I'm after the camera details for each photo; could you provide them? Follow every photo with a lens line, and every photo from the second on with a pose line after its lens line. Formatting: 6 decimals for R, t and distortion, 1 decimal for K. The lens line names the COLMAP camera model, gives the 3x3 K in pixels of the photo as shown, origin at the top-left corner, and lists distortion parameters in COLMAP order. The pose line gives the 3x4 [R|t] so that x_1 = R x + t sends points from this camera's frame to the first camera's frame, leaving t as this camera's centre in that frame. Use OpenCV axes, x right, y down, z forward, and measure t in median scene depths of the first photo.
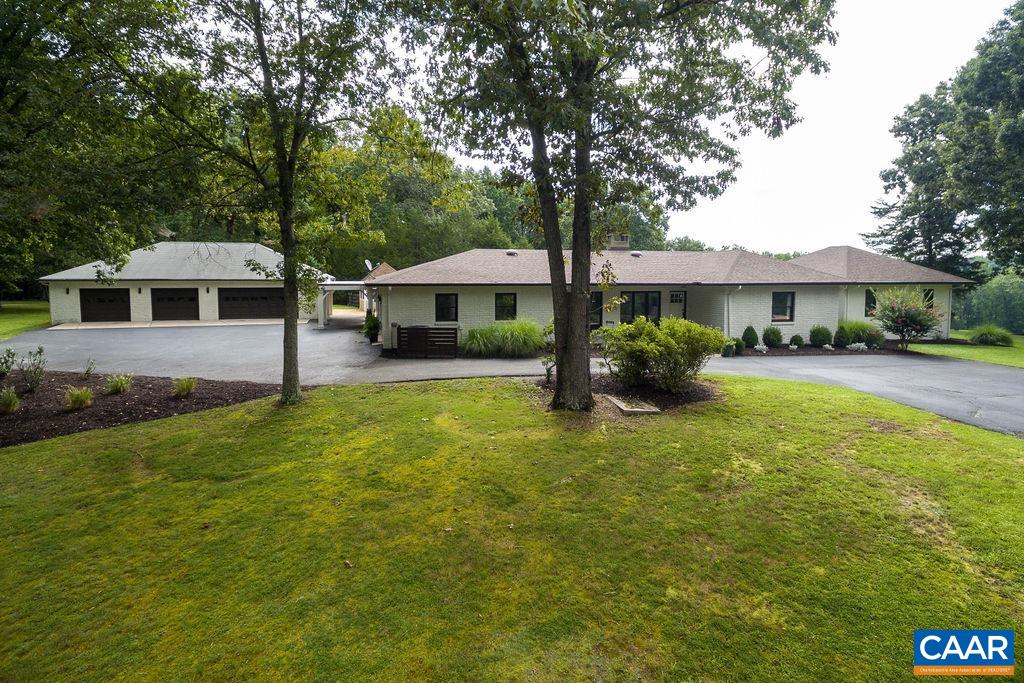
lens RADIAL K [[570.2, 0, 511.4], [0, 570.2, 312.3], [0, 0, 1]] dist [0.009113, 0.002471]
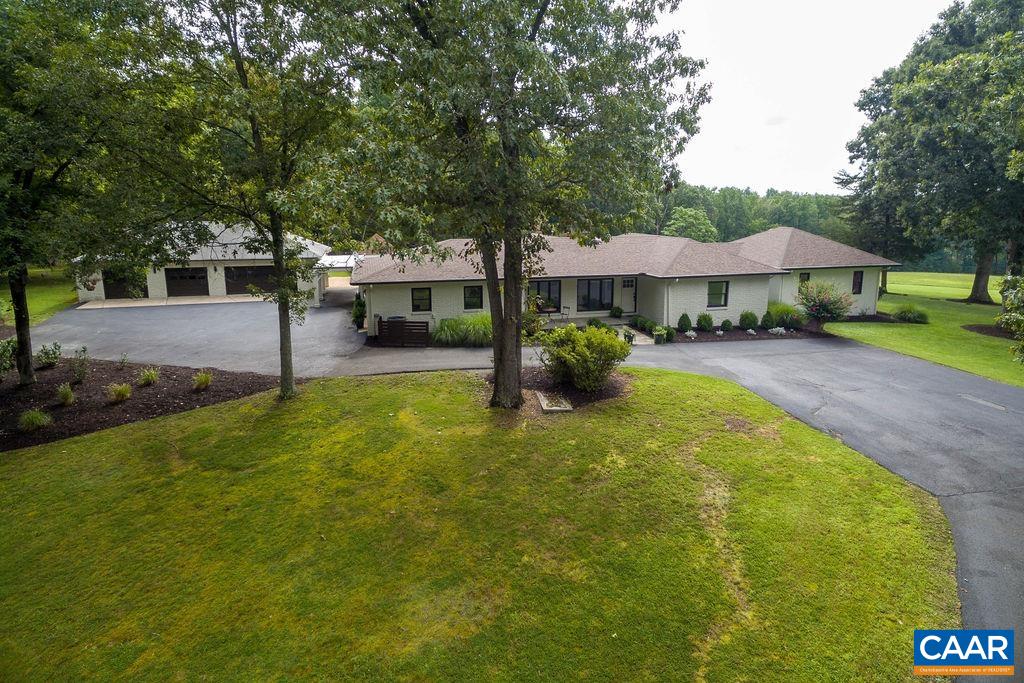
lens RADIAL K [[570.8, 0, 510.9], [0, 570.8, 305.4], [0, 0, 1]] dist [0.008906, 0.002298]
pose [[0.999931, -0.003100, -0.011292, 0.123521], [0.004232, 0.994809, 0.101668, -0.172920], [0.010919, -0.101708, 0.994754, -0.234880]]
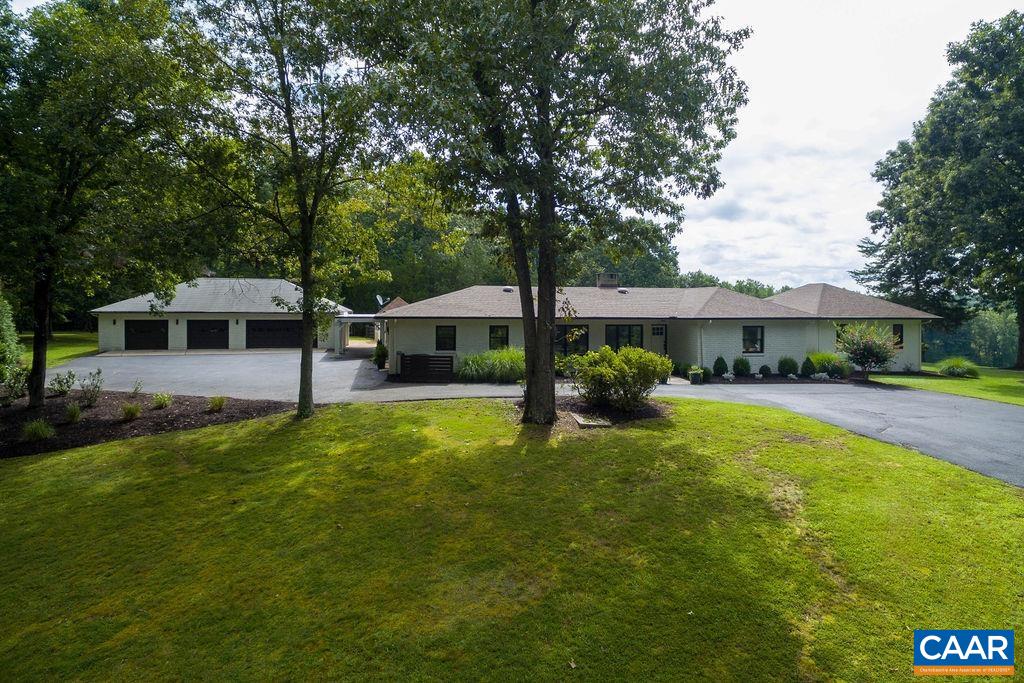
lens RADIAL K [[570.8, 0, 510.9], [0, 570.8, 305.4], [0, 0, 1]] dist [0.008906, 0.002298]
pose [[0.999312, 0.003808, -0.036890, 0.085467], [-0.006410, 0.997479, -0.070670, 0.009493], [0.036528, 0.070858, 0.996817, -0.187192]]
